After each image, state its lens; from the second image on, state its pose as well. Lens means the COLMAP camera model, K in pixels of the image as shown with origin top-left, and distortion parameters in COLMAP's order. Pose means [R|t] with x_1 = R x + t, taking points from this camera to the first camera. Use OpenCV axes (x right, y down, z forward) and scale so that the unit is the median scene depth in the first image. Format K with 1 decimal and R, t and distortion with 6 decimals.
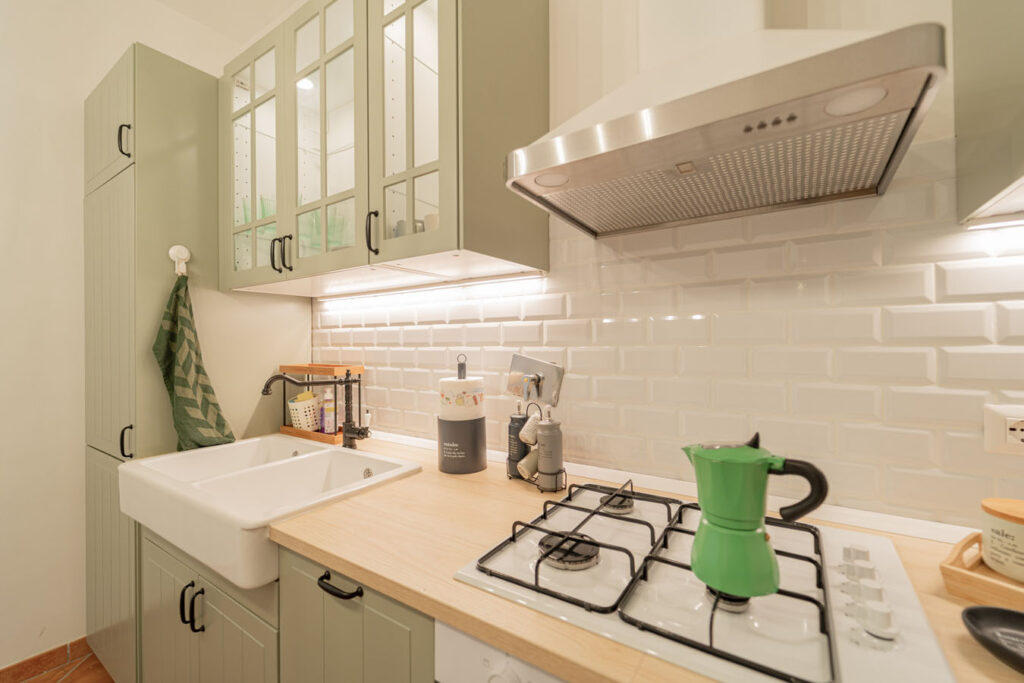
lens RADIAL K [[426.9, 0, 509.7], [0, 426.9, 338.7], [0, 0, 1]] dist [0.004122, -0.002299]
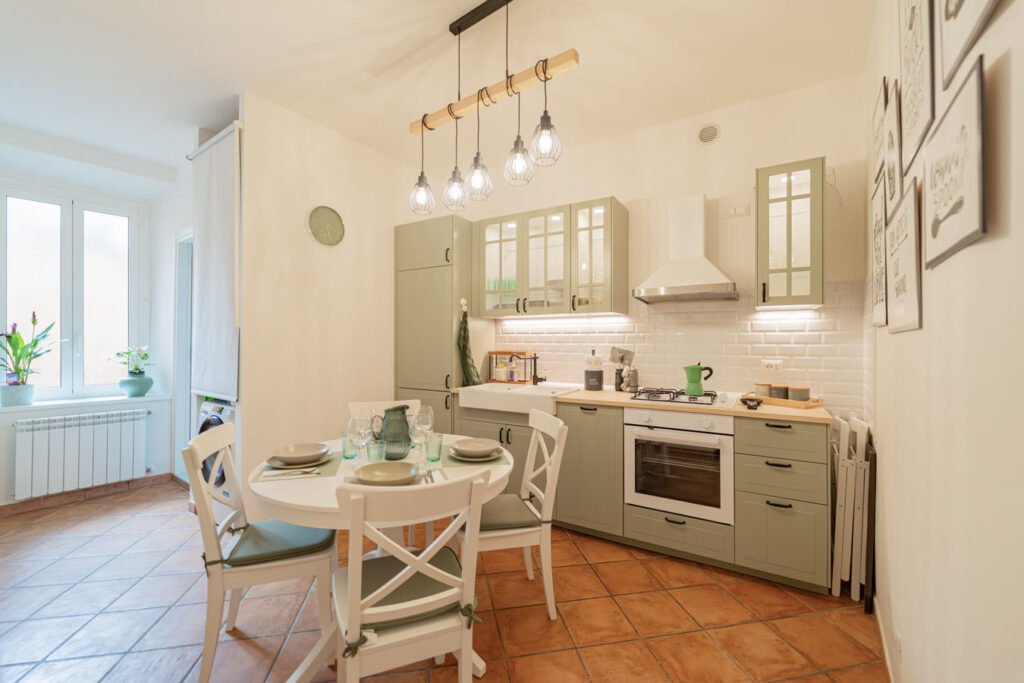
lens RADIAL K [[409.8, 0, 510.5], [0, 409.8, 339.5], [0, 0, 1]] dist [0.004814, -0.002456]
pose [[0.998613, 0.011956, 0.051279, -0.749299], [-0.012164, 0.999919, 0.003743, -0.007401], [-0.051230, -0.004361, 0.998677, -1.468644]]
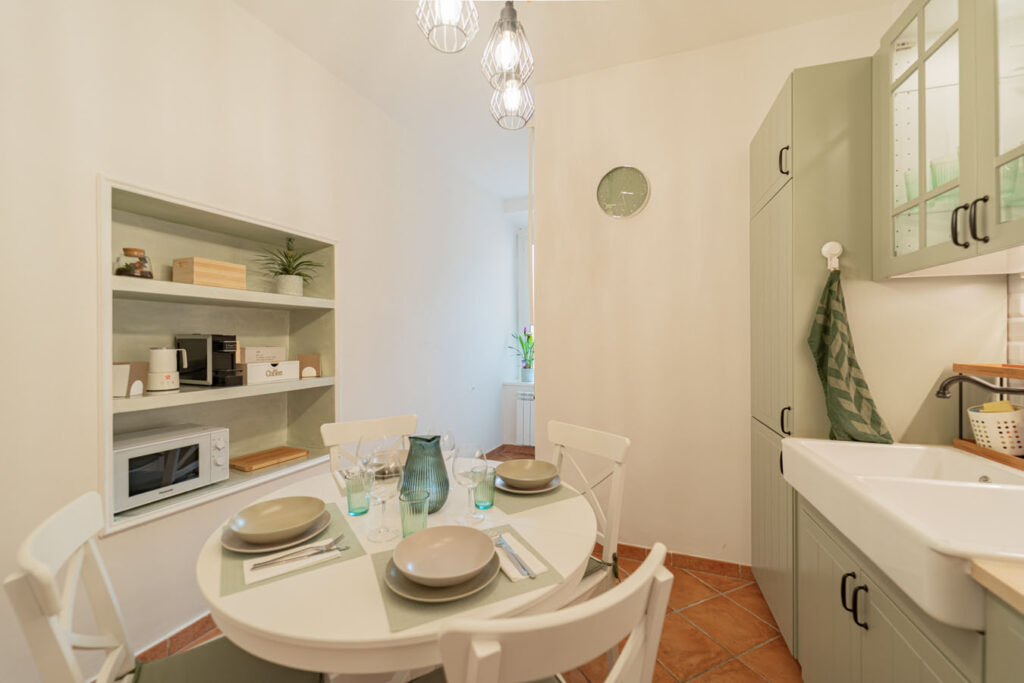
lens RADIAL K [[409.8, 0, 512.1], [0, 409.8, 338.8], [0, 0, 1]] dist [0.004814, -0.002456]
pose [[0.290547, 0.009005, -0.956818, -0.049611], [0.007111, 0.999908, 0.011570, 0.000411], [0.956834, -0.010165, 0.290456, -0.040648]]
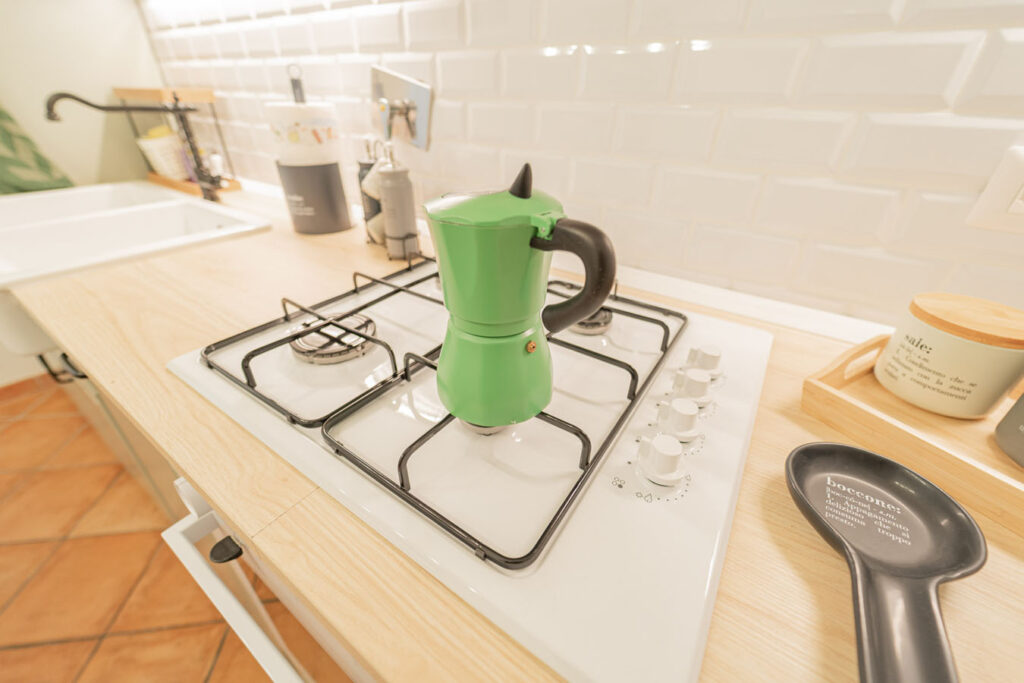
lens RADIAL K [[409.8, 0, 507.0], [0, 409.8, 337.1], [0, 0, 1]] dist [0.004814, -0.002456]
pose [[0.999469, 0.031228, 0.009280, 0.242168], [-0.031554, 0.857052, 0.514262, 0.064357], [0.008106, -0.514282, 0.857583, 0.215570]]
